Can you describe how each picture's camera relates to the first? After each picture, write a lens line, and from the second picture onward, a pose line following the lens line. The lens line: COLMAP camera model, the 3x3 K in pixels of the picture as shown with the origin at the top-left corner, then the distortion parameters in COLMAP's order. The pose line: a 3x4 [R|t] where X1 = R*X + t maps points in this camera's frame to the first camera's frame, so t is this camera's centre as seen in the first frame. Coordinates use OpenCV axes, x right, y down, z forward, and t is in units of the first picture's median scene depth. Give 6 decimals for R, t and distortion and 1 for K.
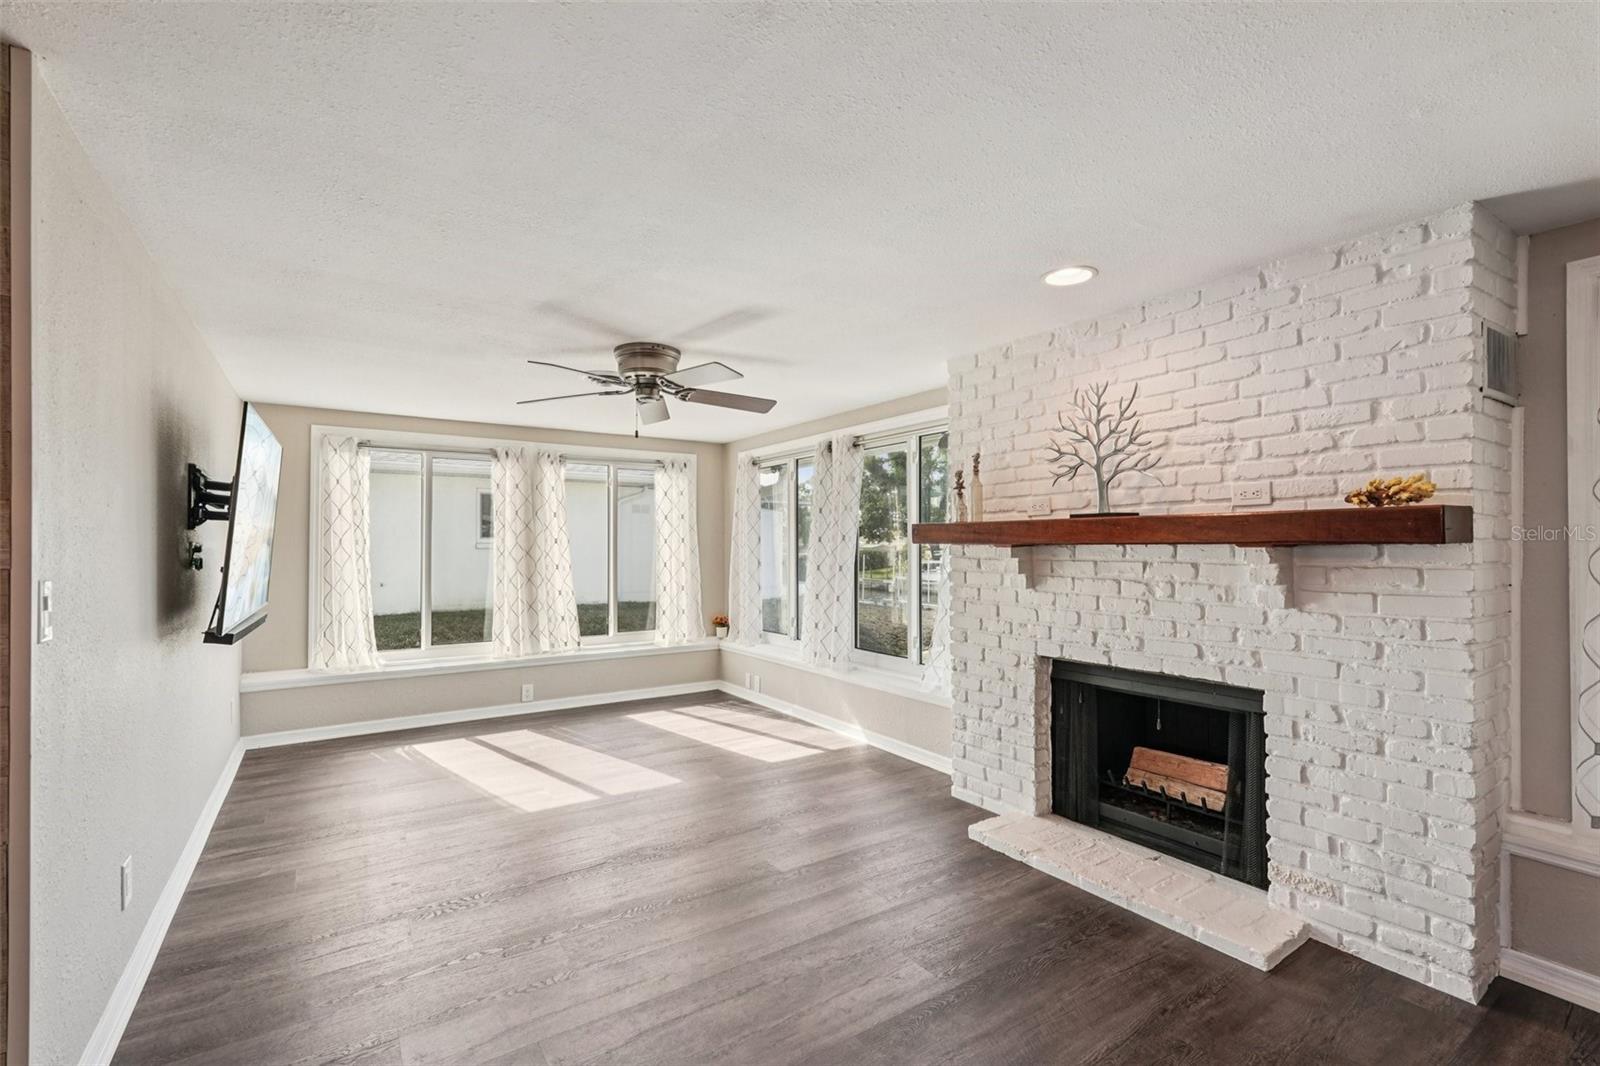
lens RADIAL K [[712.6, 0, 810.0], [0, 712.6, 543.0], [0, 0, 1]] dist [-0.002188, 0.001149]
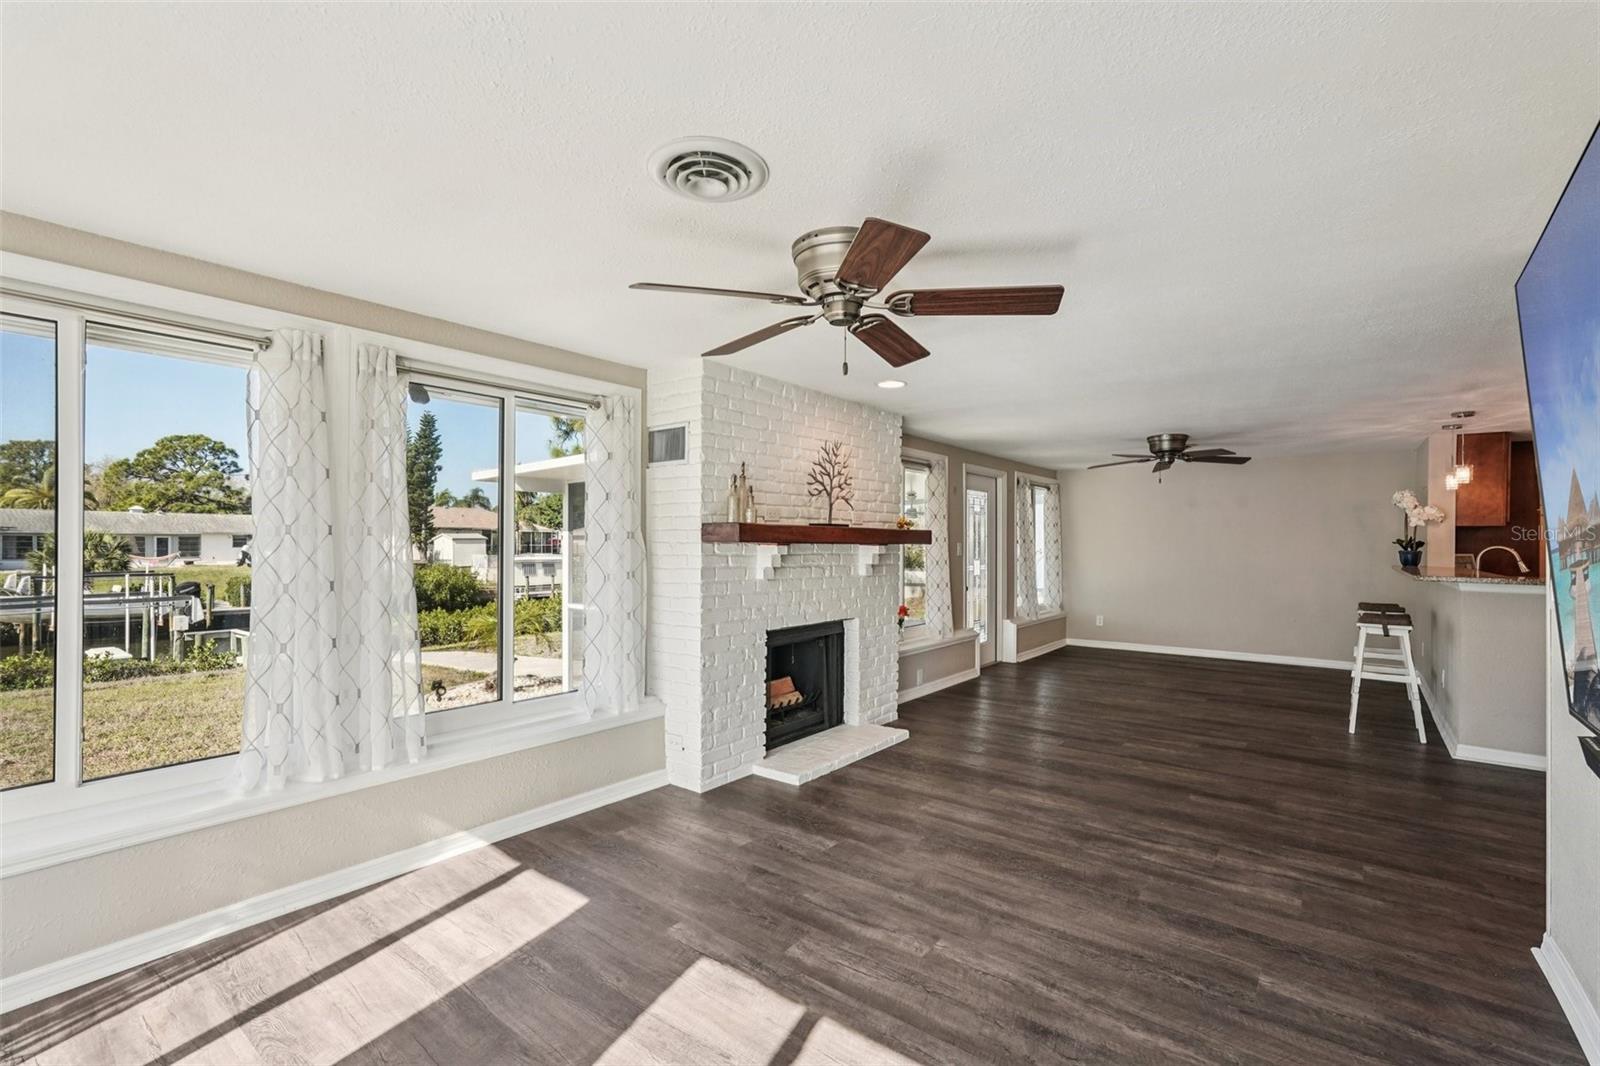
lens RADIAL K [[712.6, 0, 788.3], [0, 712.6, 534.7], [0, 0, 1]] dist [-0.002188, 0.001149]
pose [[-0.296686, 0.011047, 0.954911, -1.027121], [-0.006870, 0.999883, -0.013702, 0.003484], [-0.954950, -0.010626, -0.296575, 1.514243]]
